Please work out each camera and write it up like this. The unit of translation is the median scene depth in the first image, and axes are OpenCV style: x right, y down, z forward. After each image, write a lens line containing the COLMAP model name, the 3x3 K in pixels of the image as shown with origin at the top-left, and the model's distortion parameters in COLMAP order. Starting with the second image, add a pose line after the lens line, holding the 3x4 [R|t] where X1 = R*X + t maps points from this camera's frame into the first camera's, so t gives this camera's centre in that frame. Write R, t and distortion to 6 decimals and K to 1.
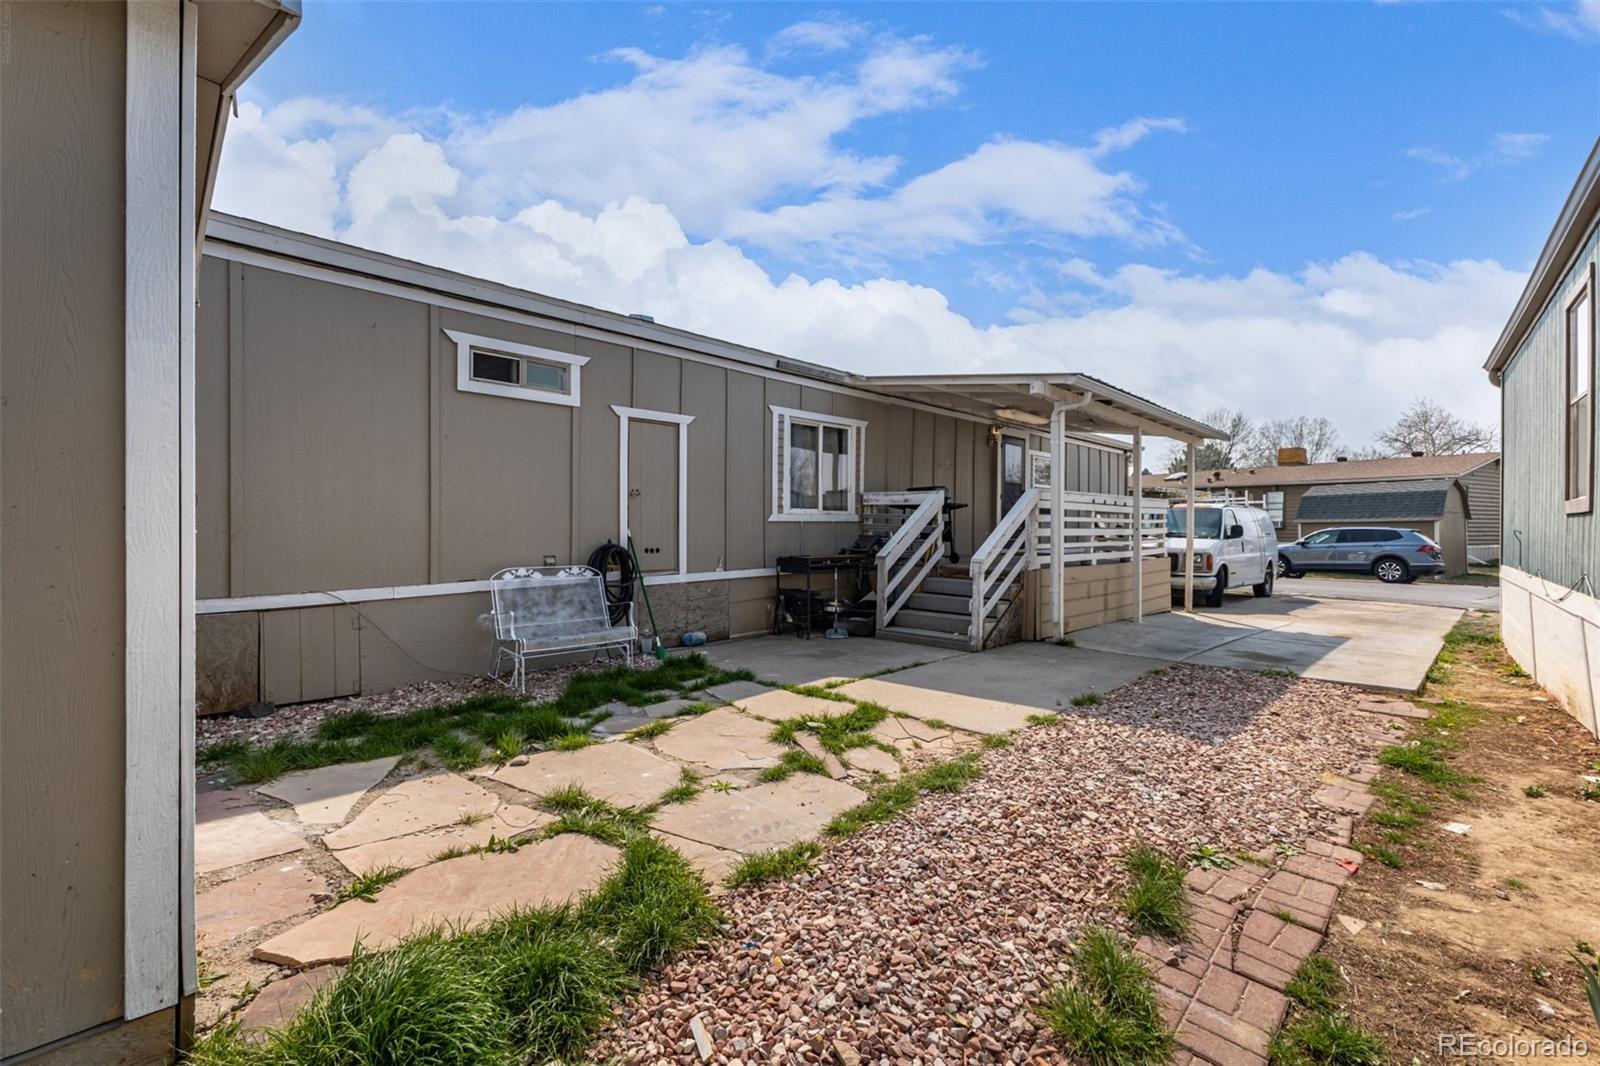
lens RADIAL K [[681.5, 0, 798.8], [0, 681.5, 527.6], [0, 0, 1]] dist [0.009927, -0.000317]
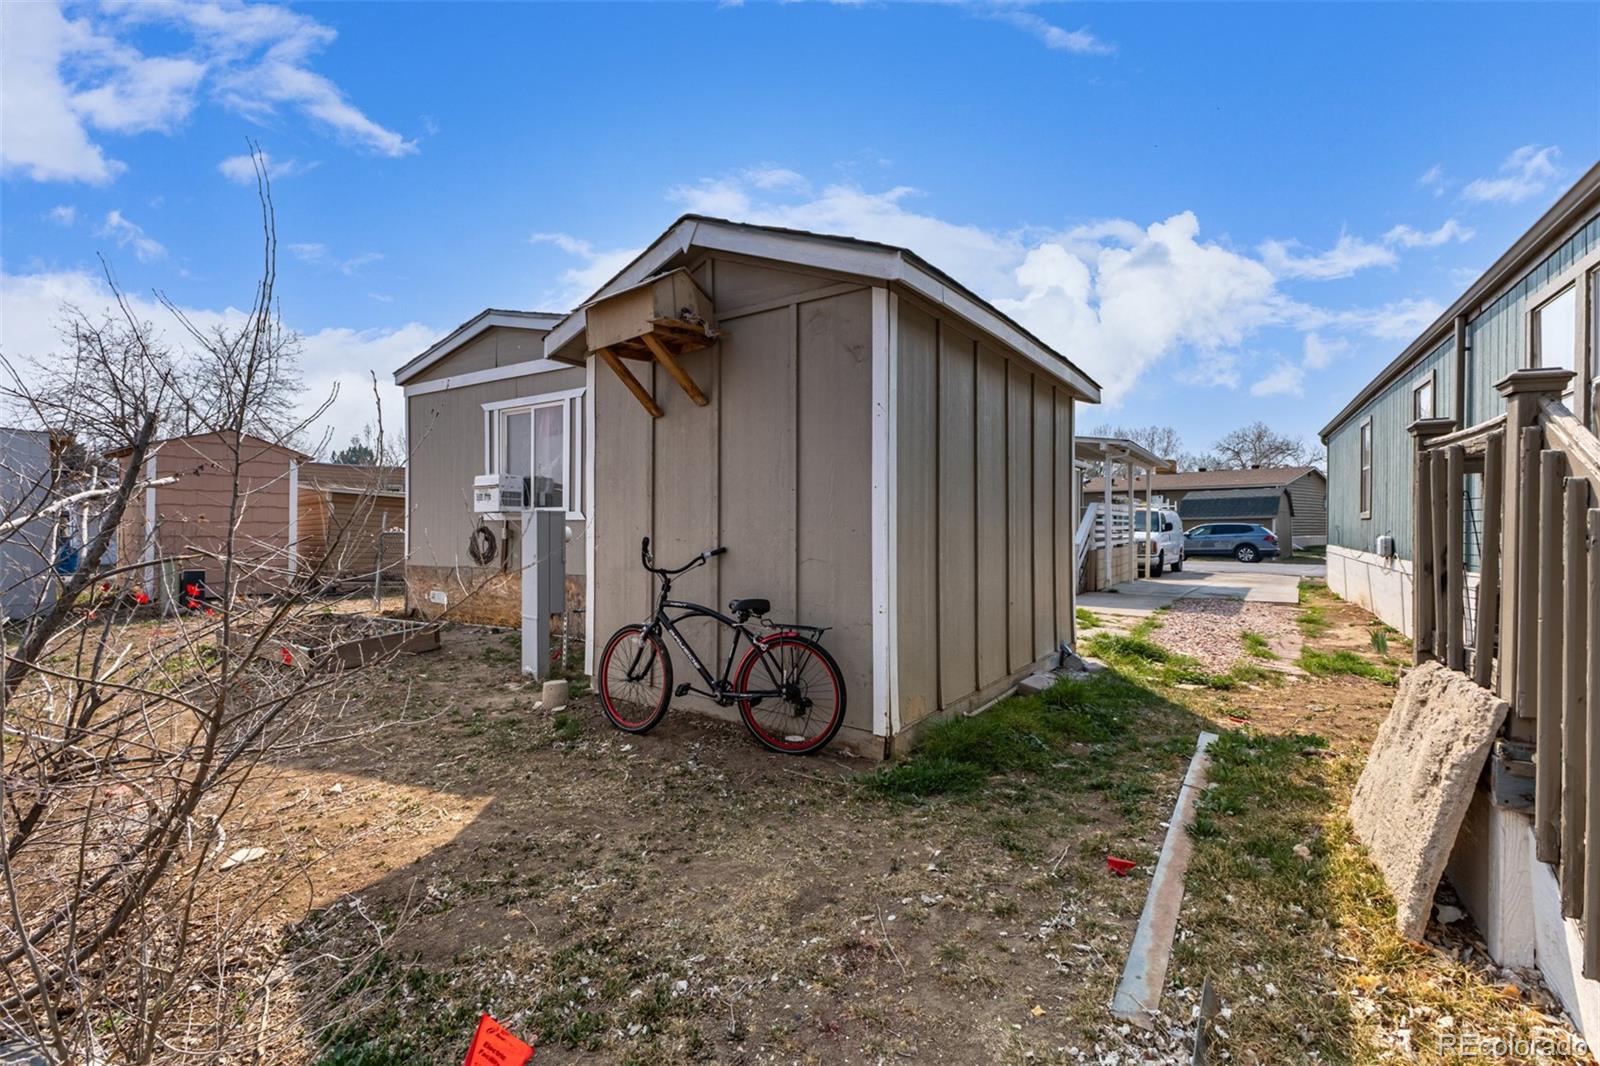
lens RADIAL K [[681.5, 0, 798.8], [0, 681.5, 527.6], [0, 0, 1]] dist [0.009927, -0.000317]
pose [[0.986786, -0.007535, 0.161854, -0.306767], [0.007082, 0.999969, 0.003371, -0.002780], [-0.161875, -0.002180, 0.986809, -0.263758]]
